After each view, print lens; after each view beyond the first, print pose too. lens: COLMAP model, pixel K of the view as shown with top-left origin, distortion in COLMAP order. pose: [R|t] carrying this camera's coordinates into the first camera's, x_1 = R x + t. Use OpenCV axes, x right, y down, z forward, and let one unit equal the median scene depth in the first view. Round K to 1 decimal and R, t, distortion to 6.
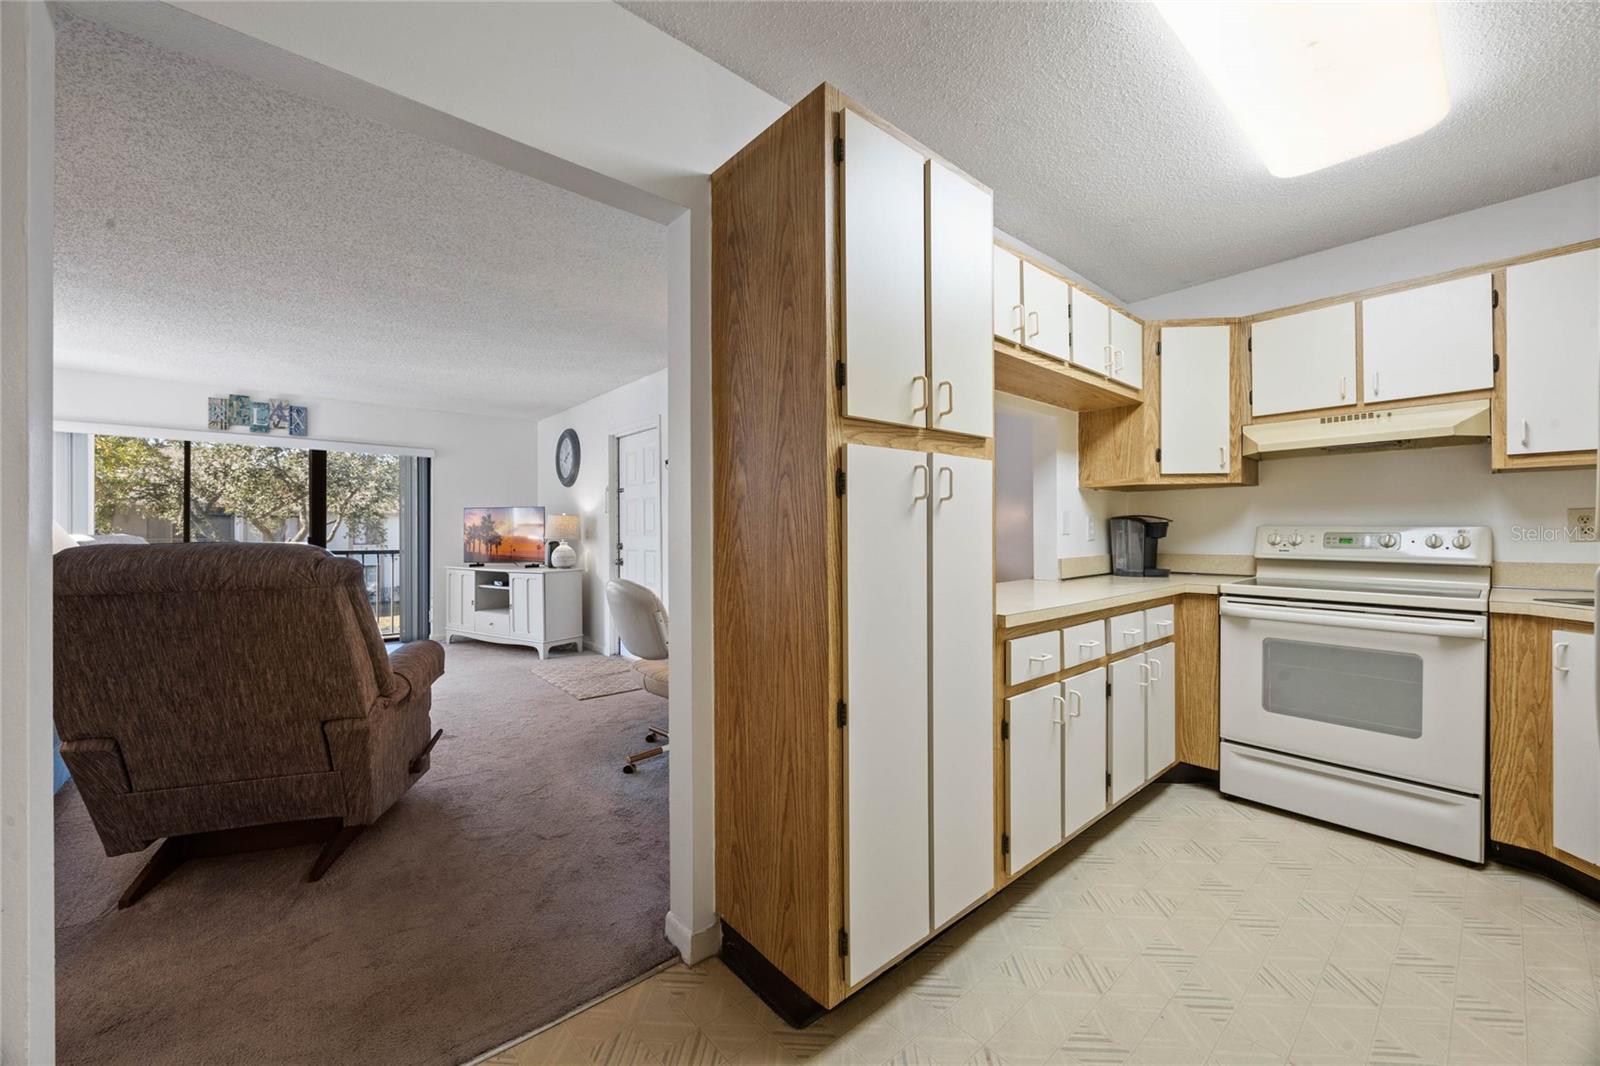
lens RADIAL K [[605.1, 0, 797.5], [0, 605.1, 532.8], [0, 0, 1]] dist [-0.000043, 0.000059]
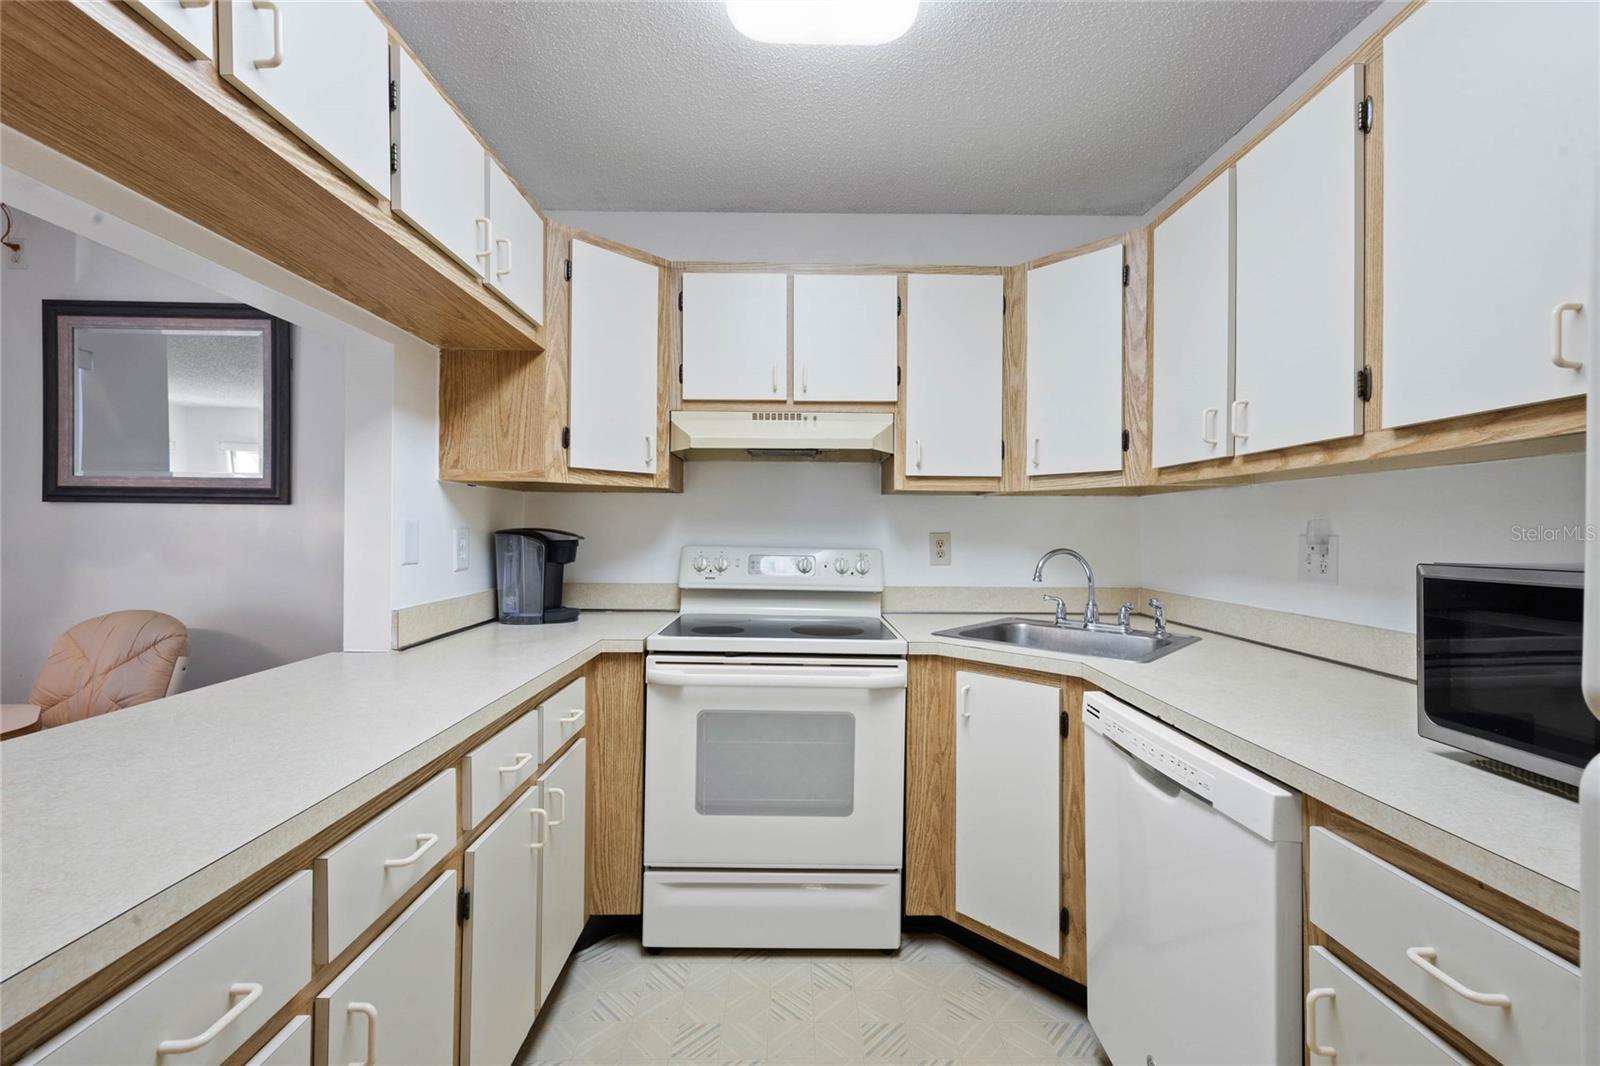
lens RADIAL K [[657.9, 0, 792.4], [0, 657.9, 531.0], [0, 0, 1]] dist [0.009221, 0.000968]
pose [[0.644689, 0.008743, 0.764395, 0.250346], [-0.011410, 0.999933, -0.001814, -0.035087], [-0.764359, -0.007552, 0.644746, 0.419057]]
